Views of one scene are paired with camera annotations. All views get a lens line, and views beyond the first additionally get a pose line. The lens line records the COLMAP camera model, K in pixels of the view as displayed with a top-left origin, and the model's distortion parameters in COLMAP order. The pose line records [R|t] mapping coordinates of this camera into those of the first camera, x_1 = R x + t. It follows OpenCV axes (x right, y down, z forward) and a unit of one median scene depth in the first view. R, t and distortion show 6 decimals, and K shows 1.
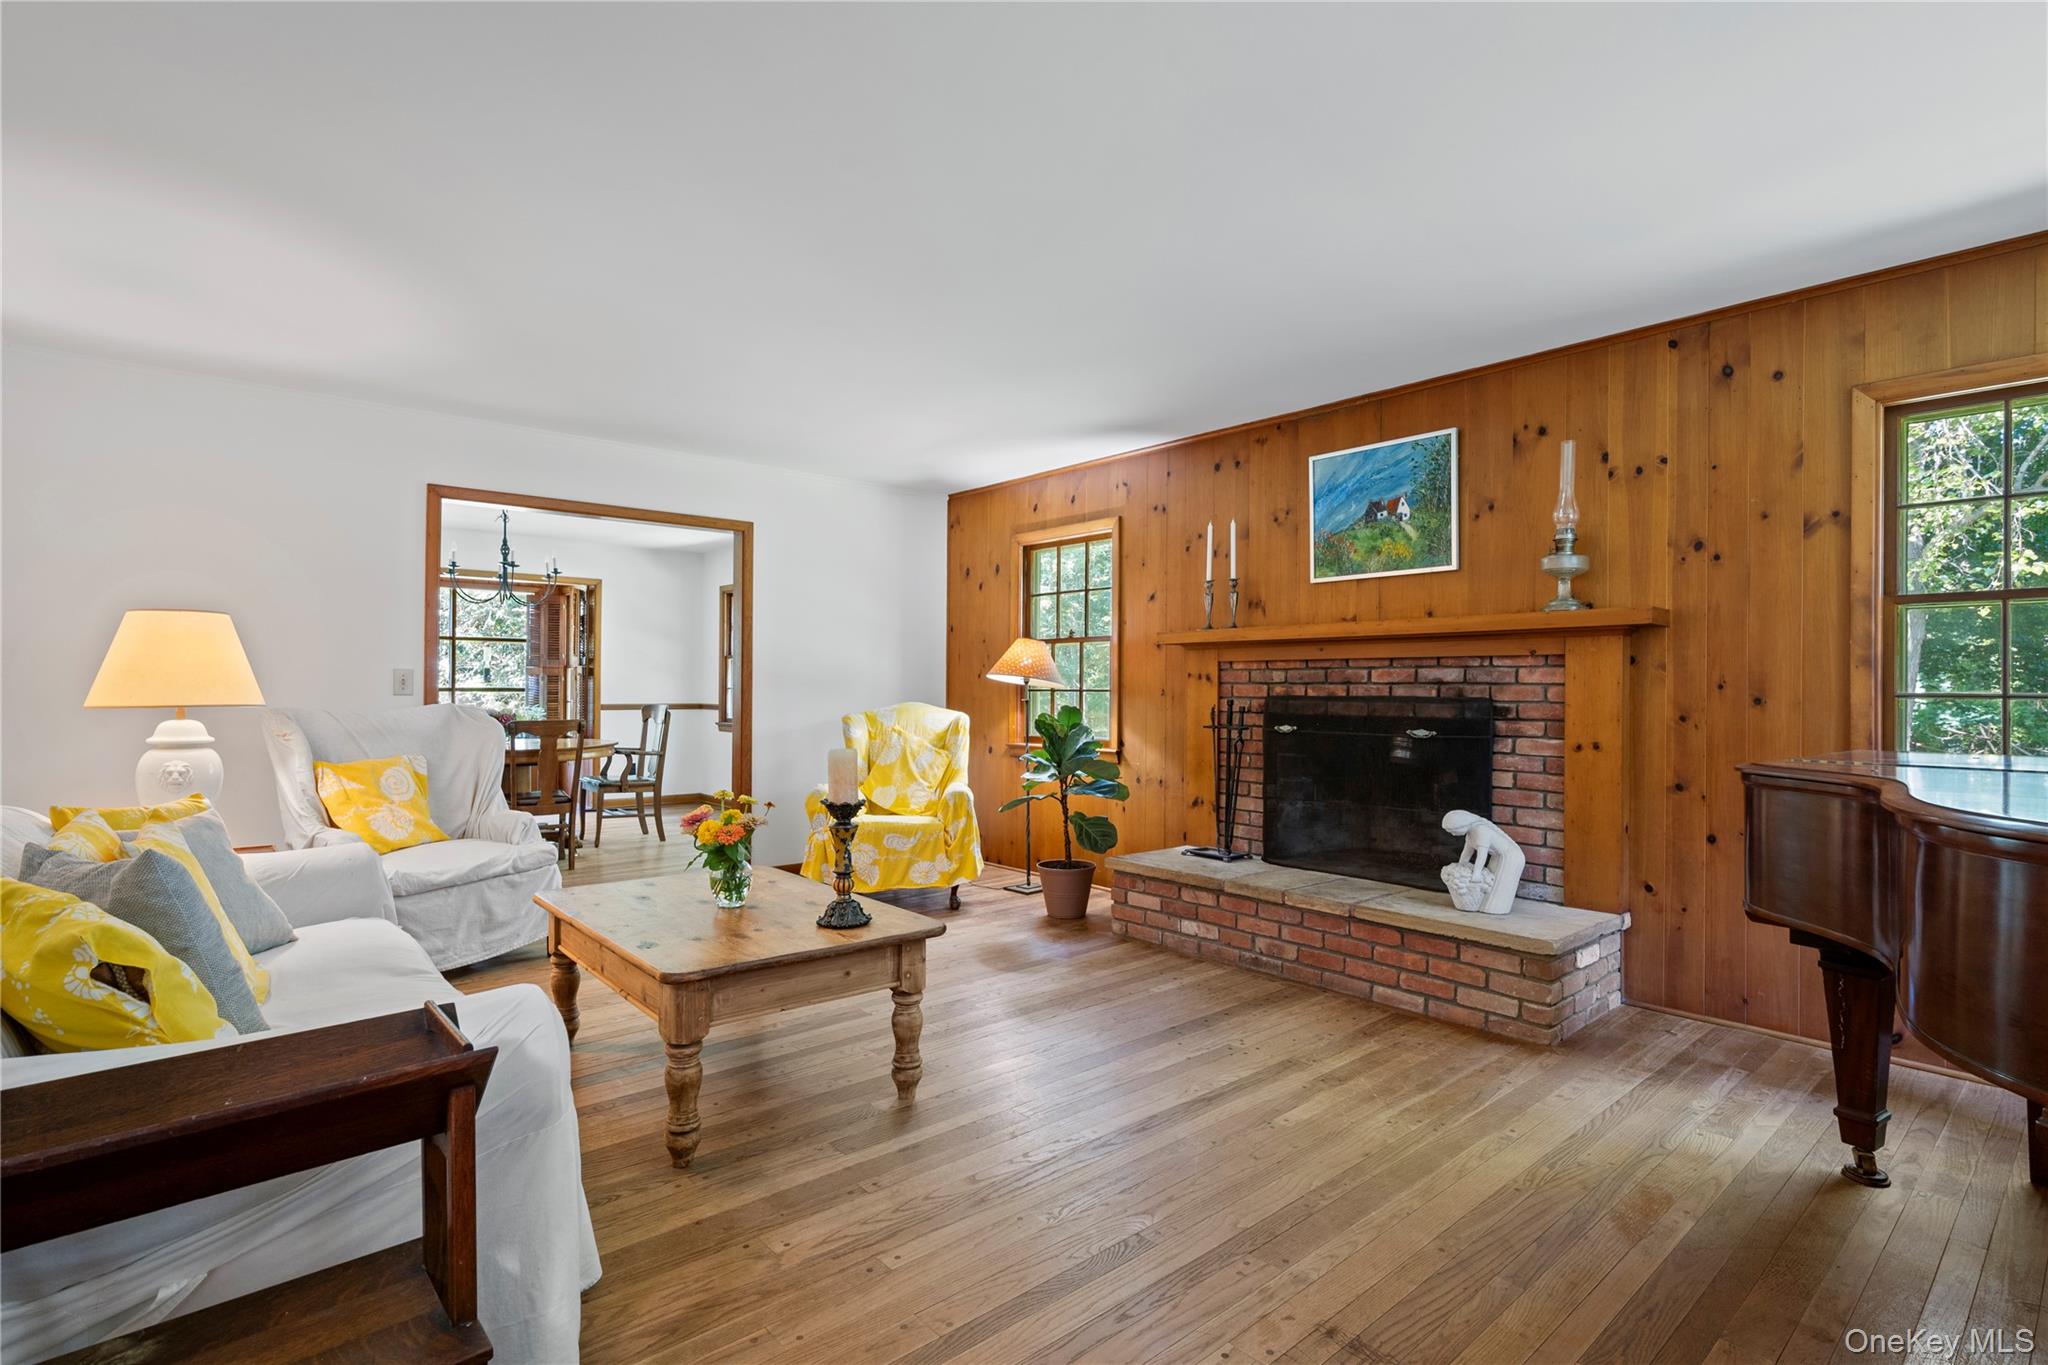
lens RADIAL K [[982.2, 0, 1024.0], [0, 982.2, 682.5], [0, 0, 1]] dist [0.001000, 0.000083]
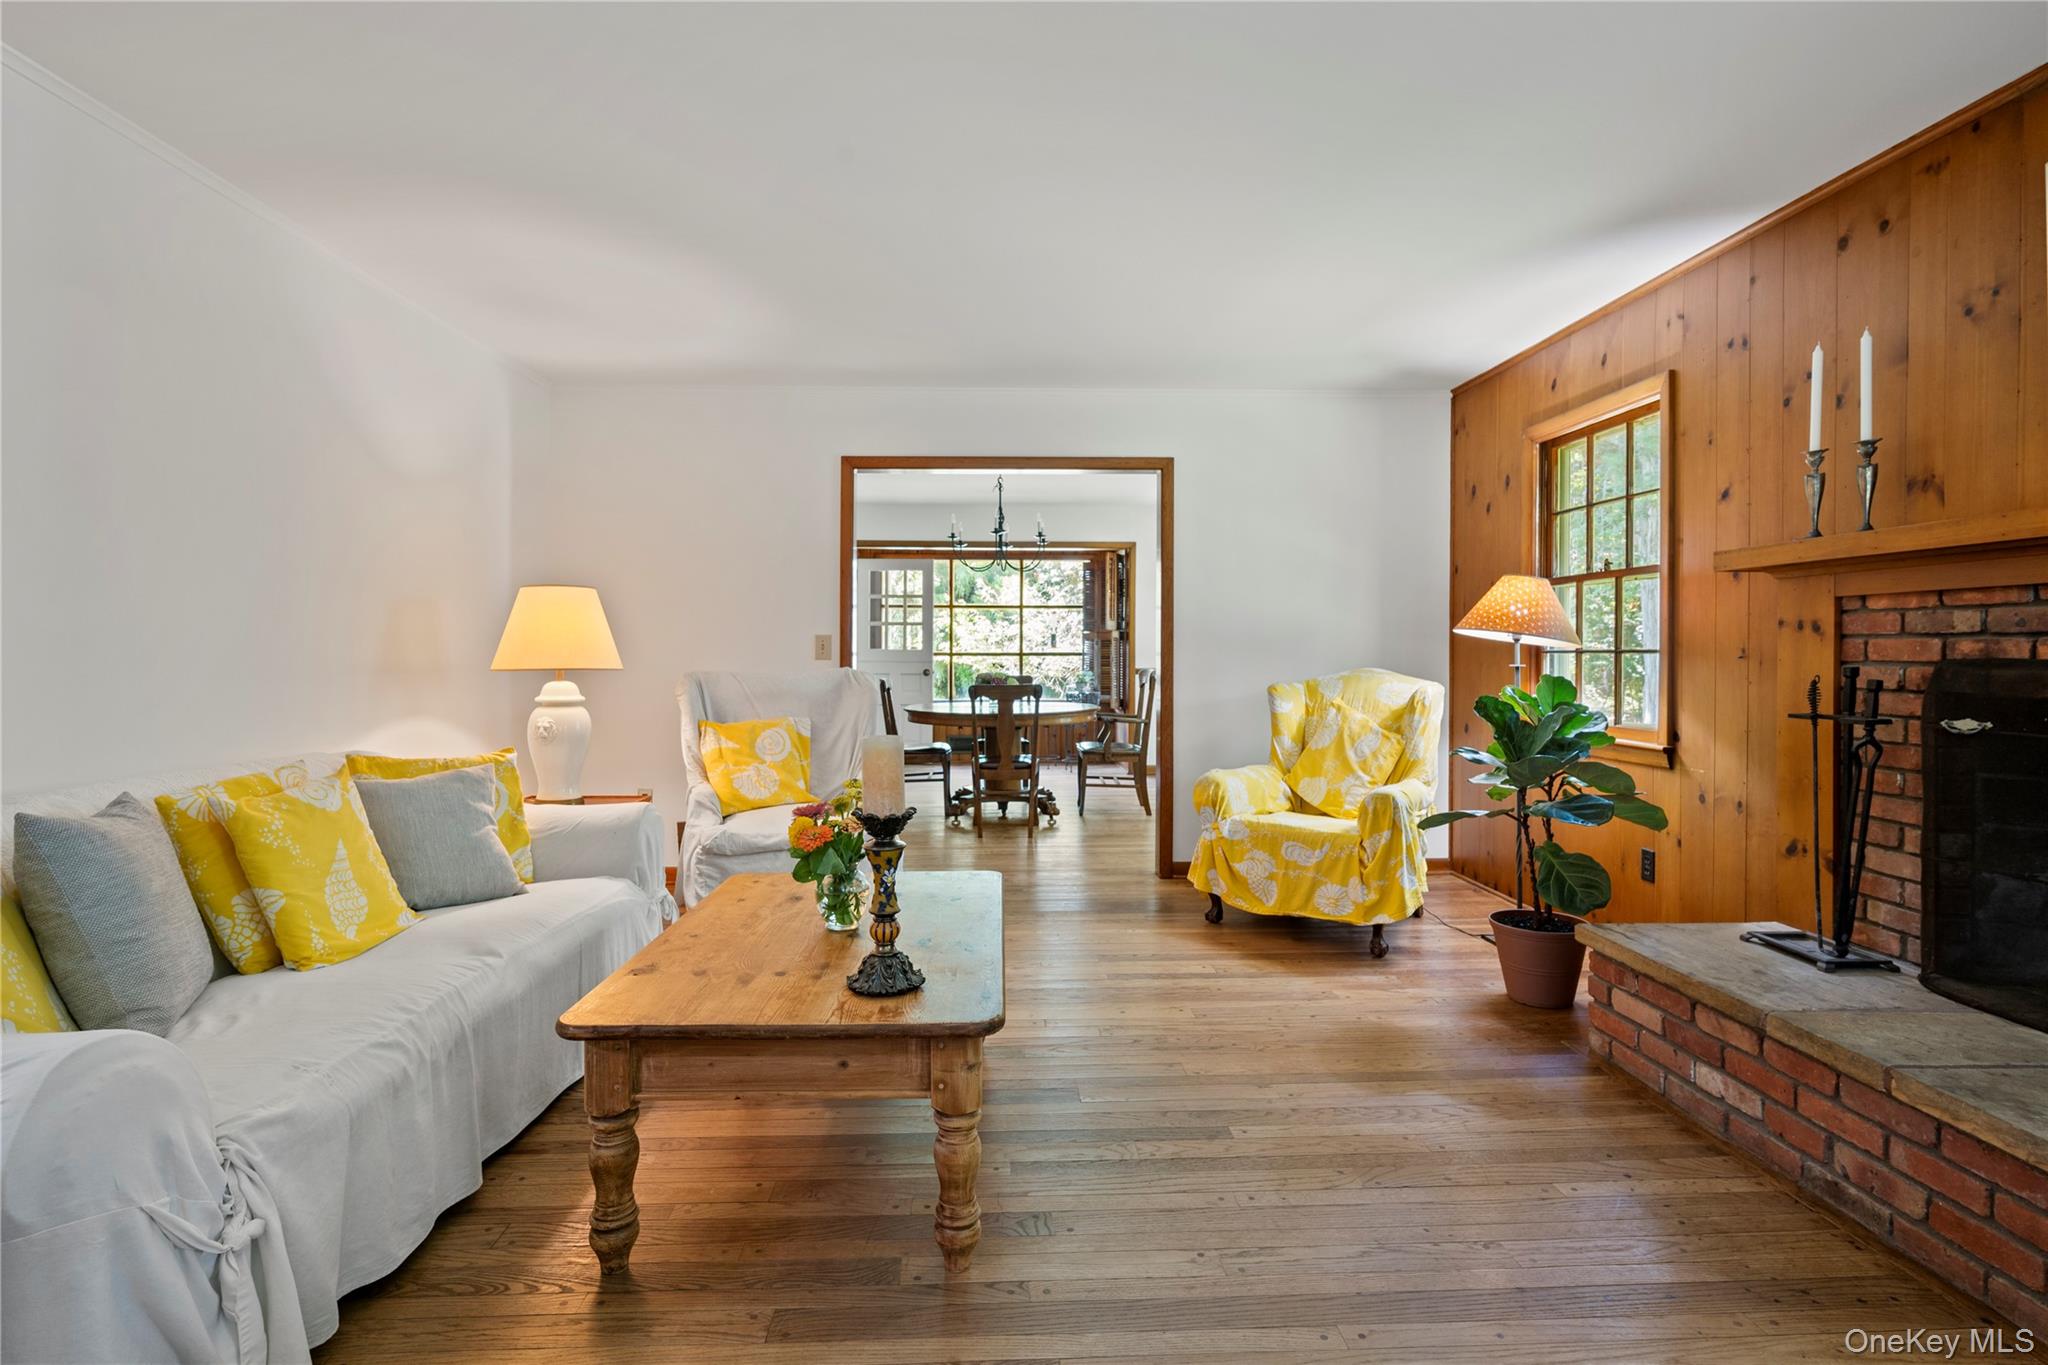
lens RADIAL K [[987.7, 0, 1021.5], [0, 987.7, 654.7], [0, 0, 1]] dist [0.000207, -0.000147]
pose [[0.781278, -0.003920, -0.624171, 0.194502], [0.009289, 0.999943, 0.005346, 0.003934], [0.624114, -0.009975, 0.781270, 0.299595]]
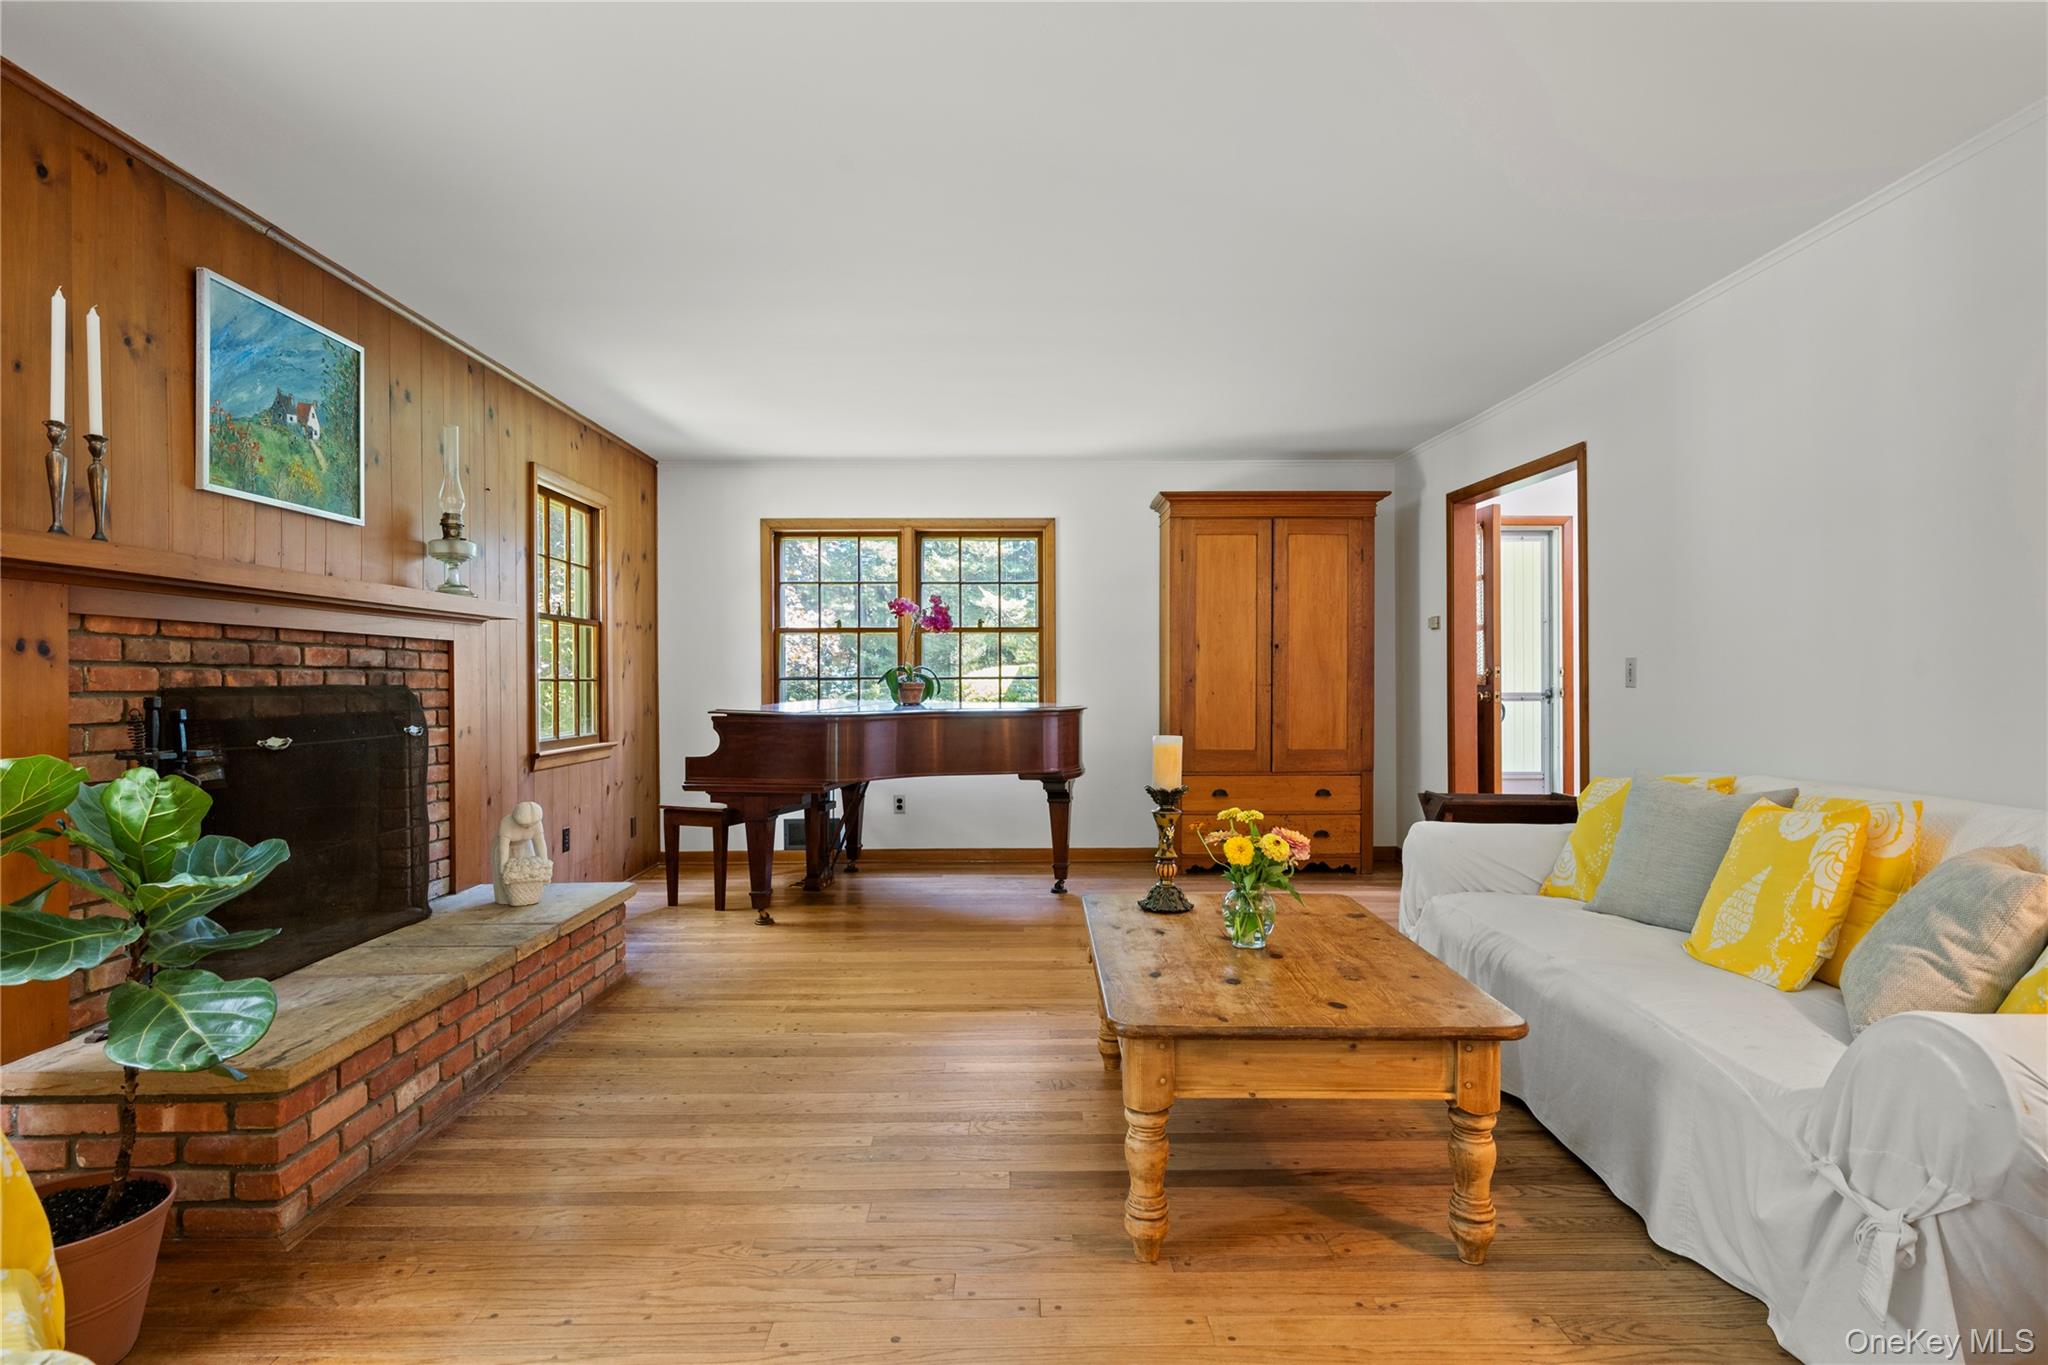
lens RADIAL K [[1061.0, 0, 1024.0], [0, 1061.0, 682.5], [0, 0, 1]] dist [-0.001958, -0.000678]
pose [[-0.760709, -0.007952, 0.649044, -0.457330], [-0.010173, 0.999948, 0.000327, 0.005657], [-0.649013, -0.006354, -0.760750, 1.127948]]
